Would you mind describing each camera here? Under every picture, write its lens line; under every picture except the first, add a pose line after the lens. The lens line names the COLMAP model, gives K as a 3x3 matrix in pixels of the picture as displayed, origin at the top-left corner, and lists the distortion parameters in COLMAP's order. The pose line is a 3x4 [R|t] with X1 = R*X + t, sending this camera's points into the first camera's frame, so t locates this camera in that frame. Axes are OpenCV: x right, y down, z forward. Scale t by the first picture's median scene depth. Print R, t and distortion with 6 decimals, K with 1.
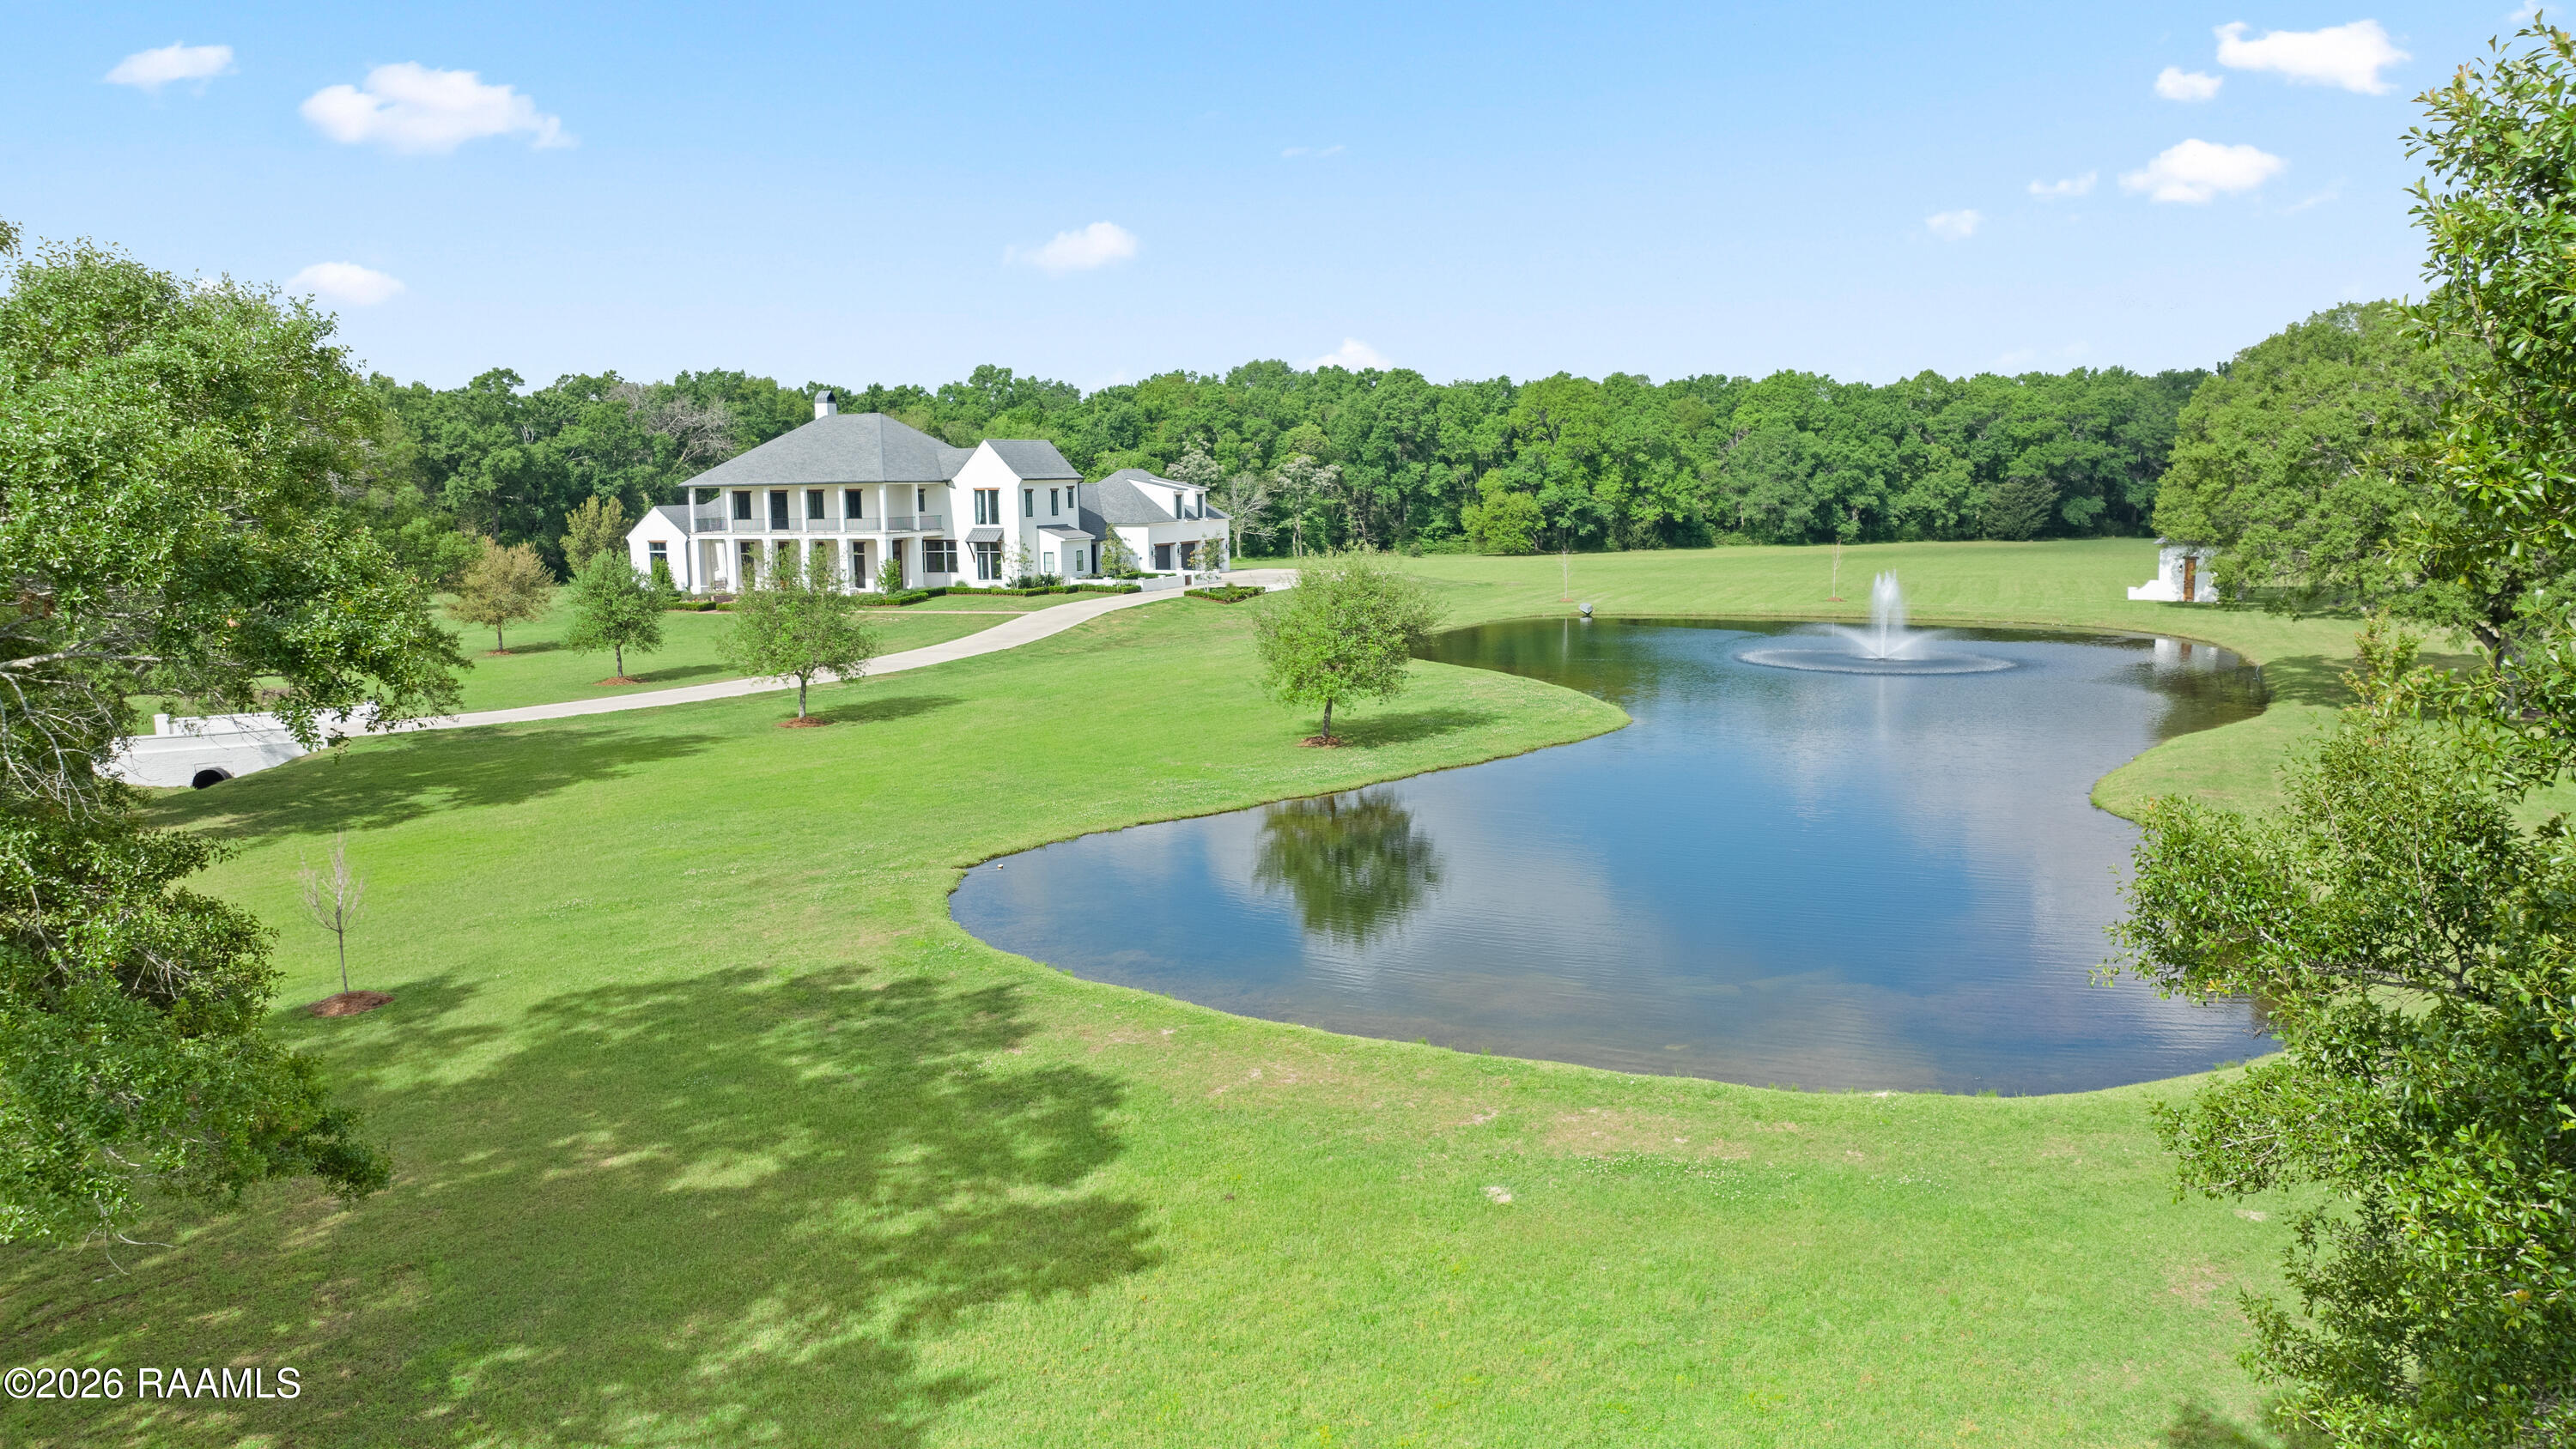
lens RADIAL K [[1843.1, 0, 1287.3], [0, 1843.1, 712.6], [0, 0, 1]] dist [-0.020134, 0.018570]
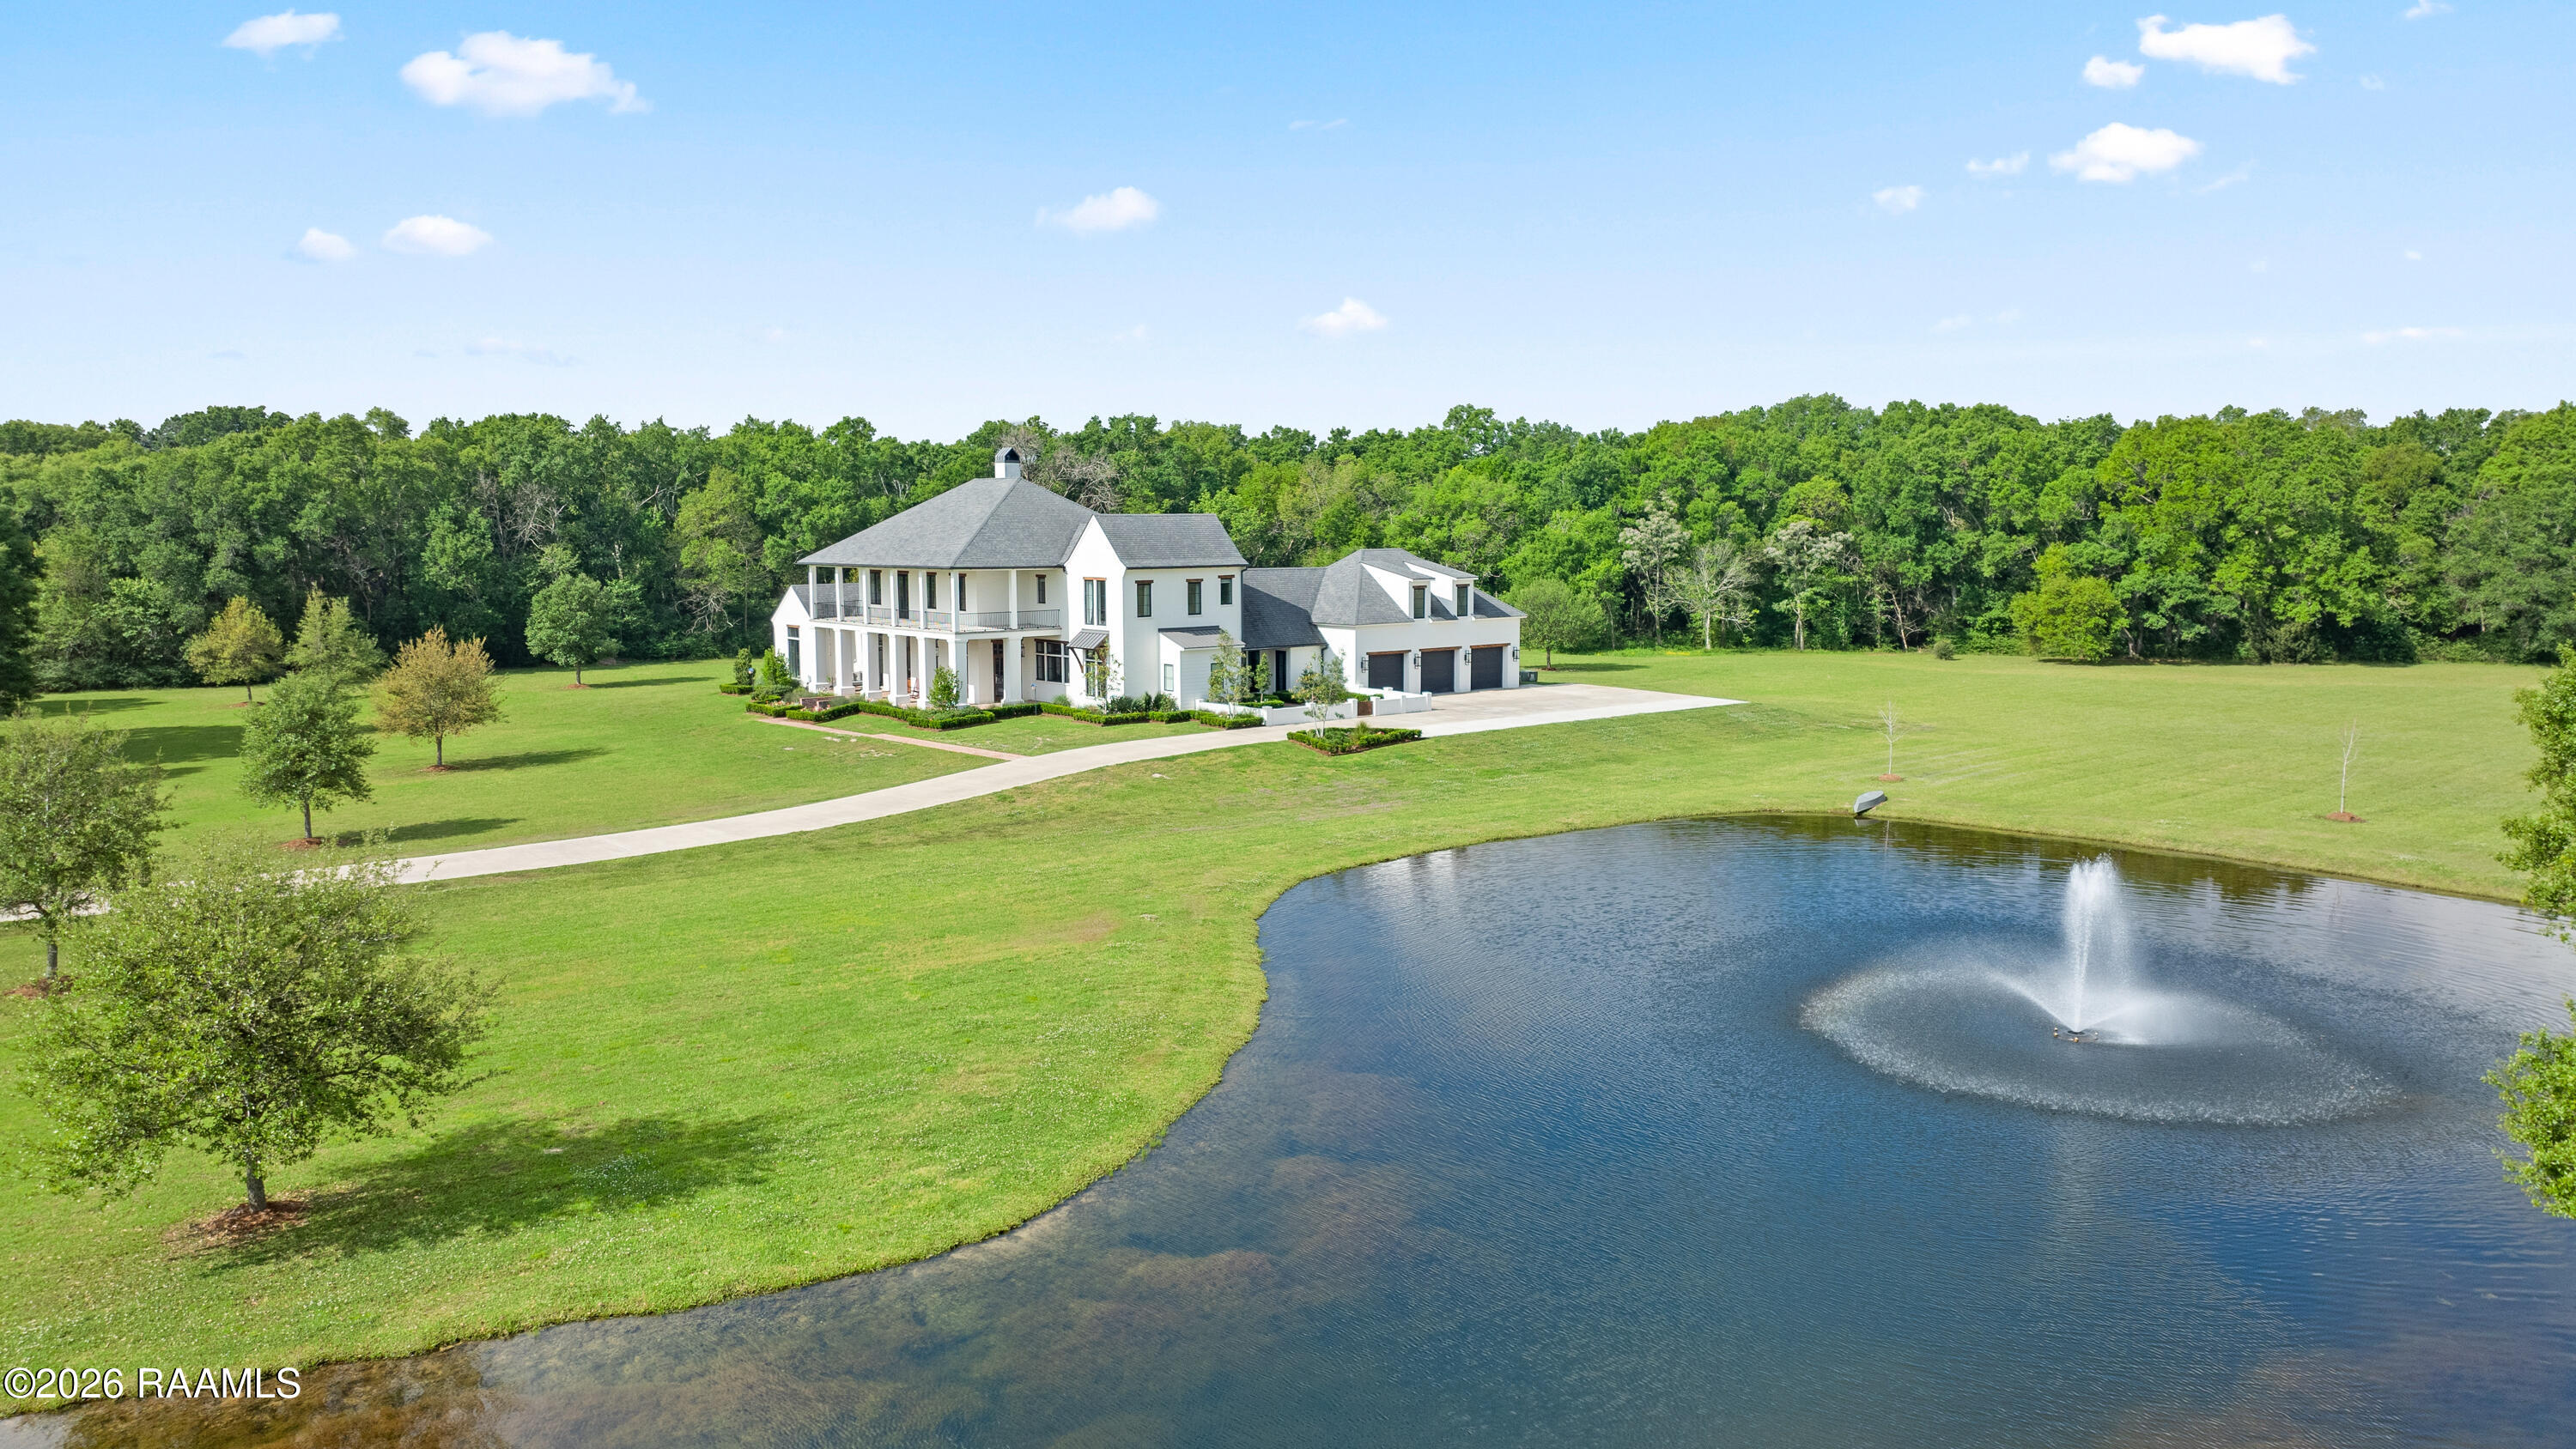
lens RADIAL K [[1843.1, 0, 1277.2], [0, 1843.1, 741.2], [0, 0, 1]] dist [-0.020134, 0.018570]
pose [[0.904438, 0.066421, -0.421402, 0.144353], [-0.066999, 0.997662, 0.013453, -0.043608], [0.421310, 0.016066, 0.906774, 0.214463]]
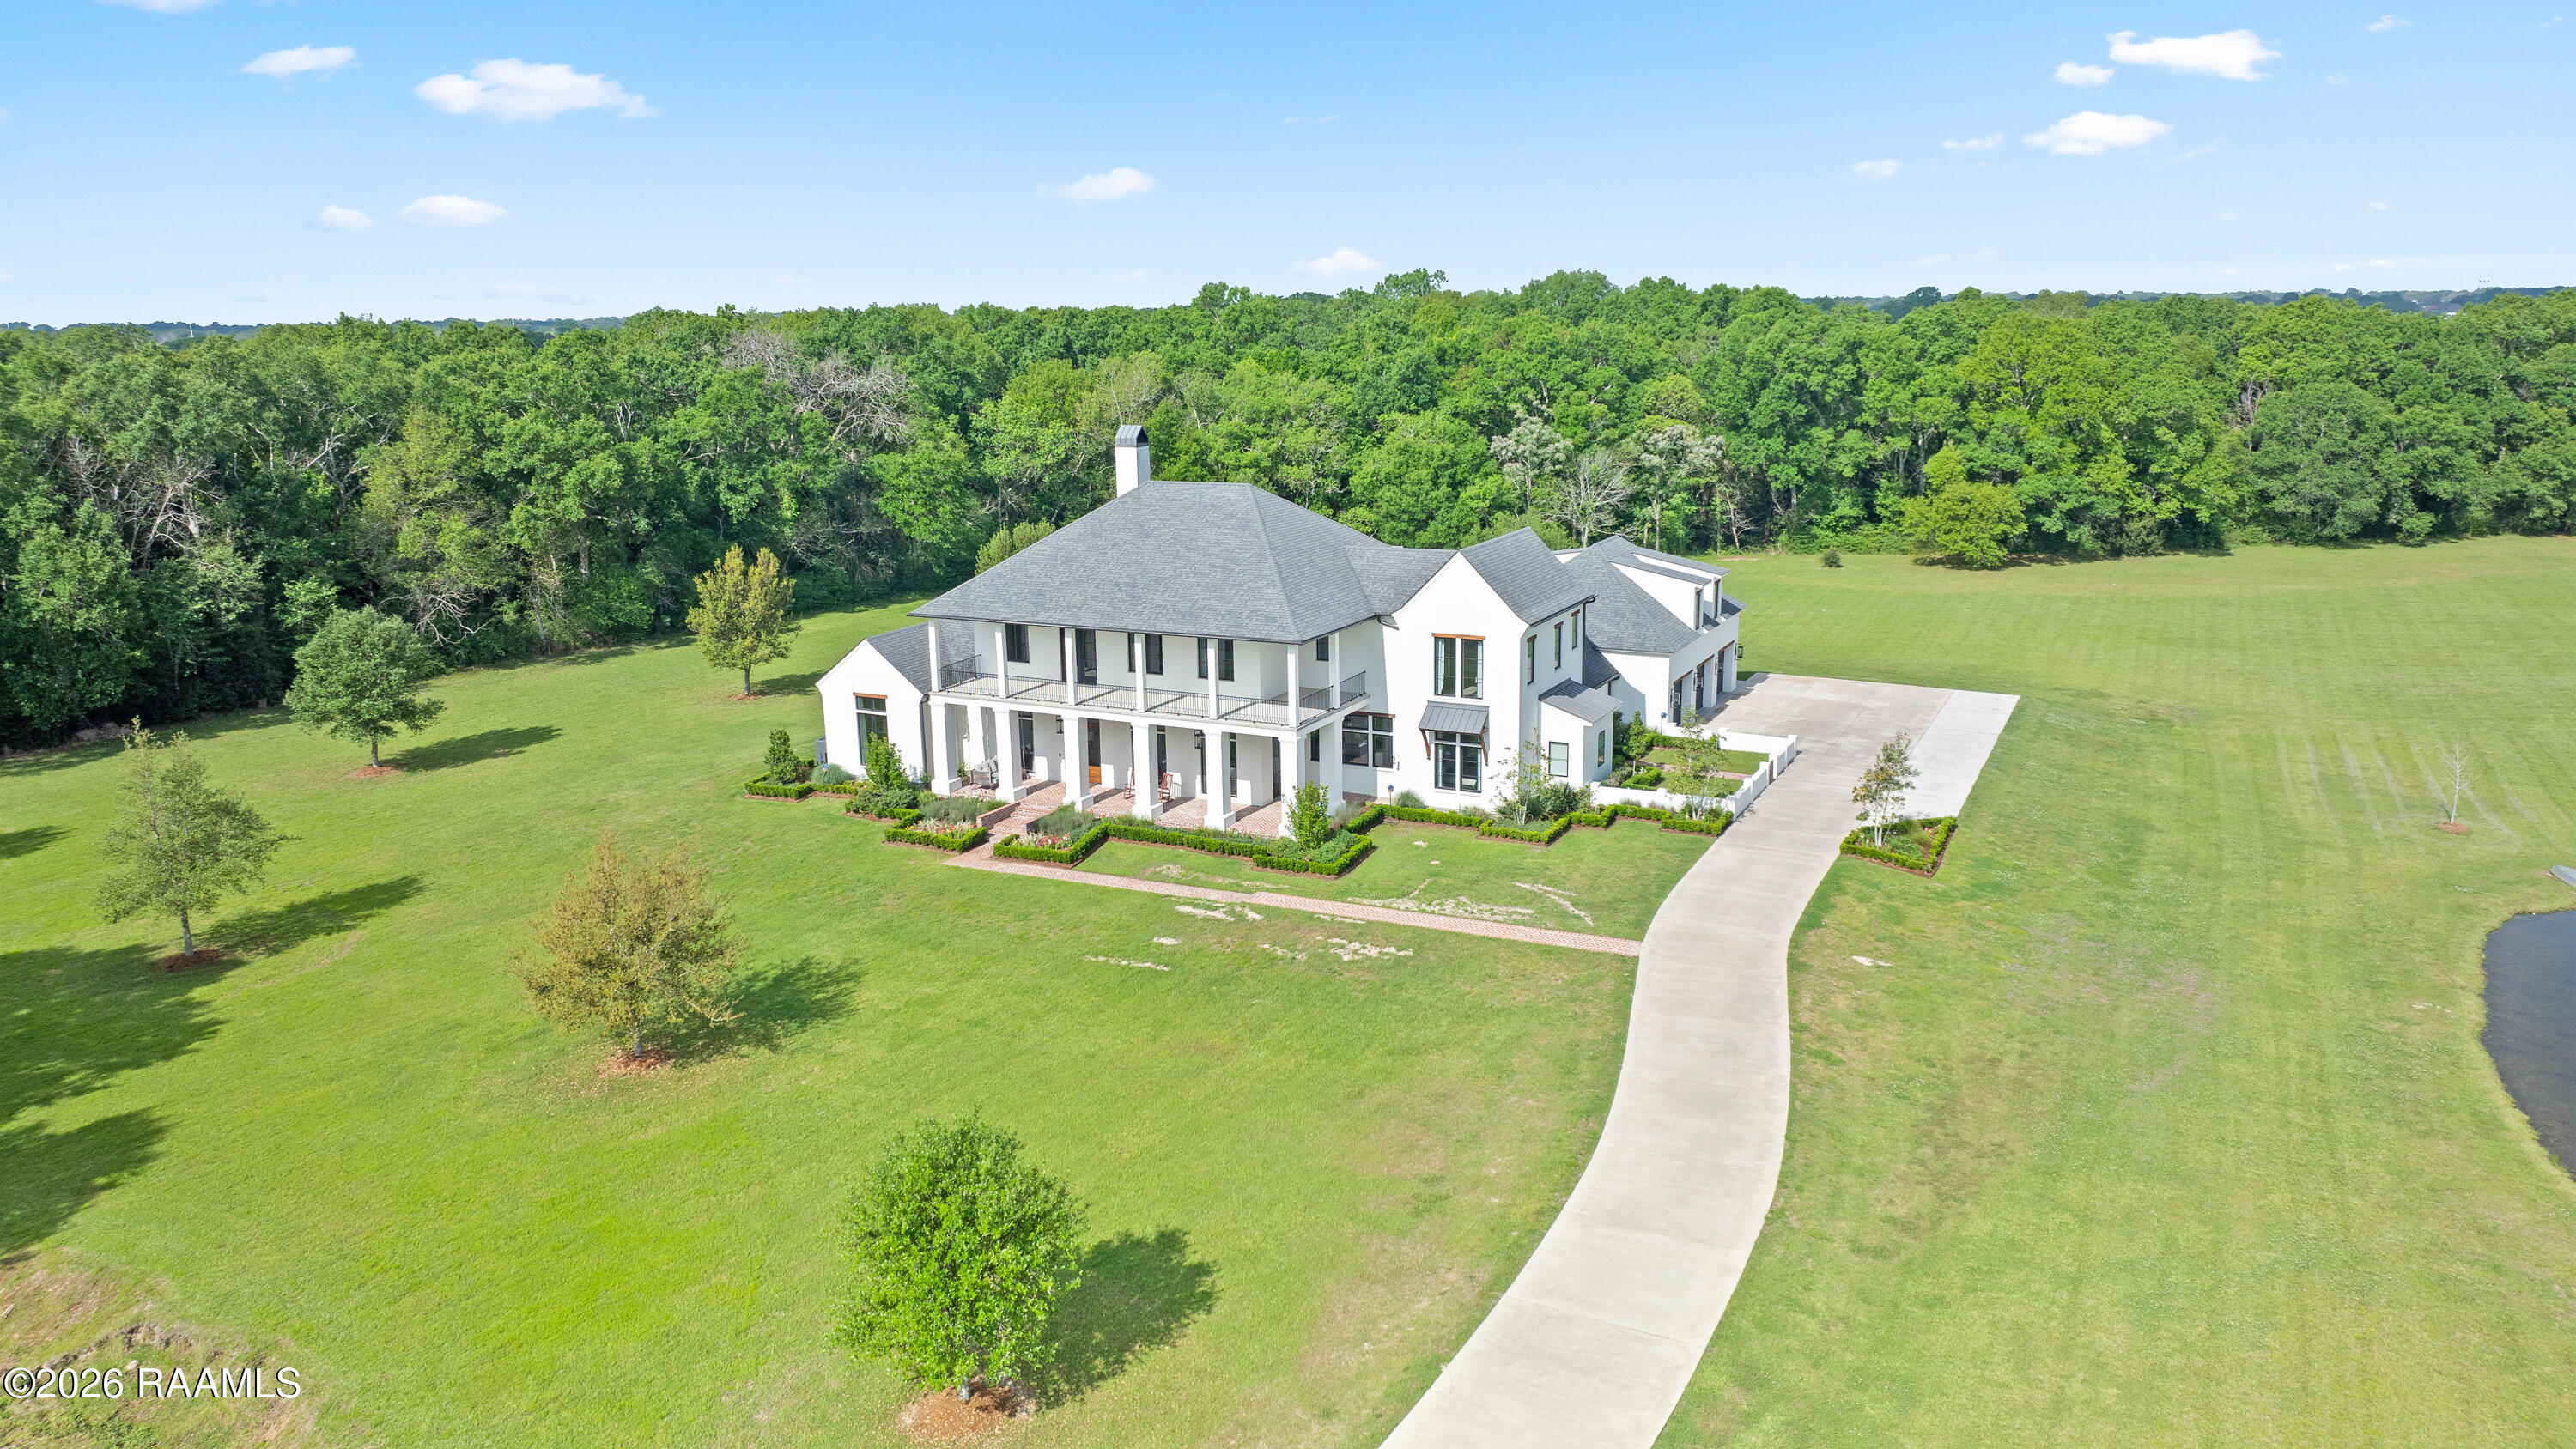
lens RADIAL K [[1843.1, 0, 1281.8], [0, 1843.1, 704.3], [0, 0, 1]] dist [-0.020134, 0.018570]
pose [[0.999441, 0.008443, -0.032338, -0.124684], [-0.005603, 0.996199, 0.086931, -0.093631], [0.032949, -0.086702, 0.995689, 0.269814]]
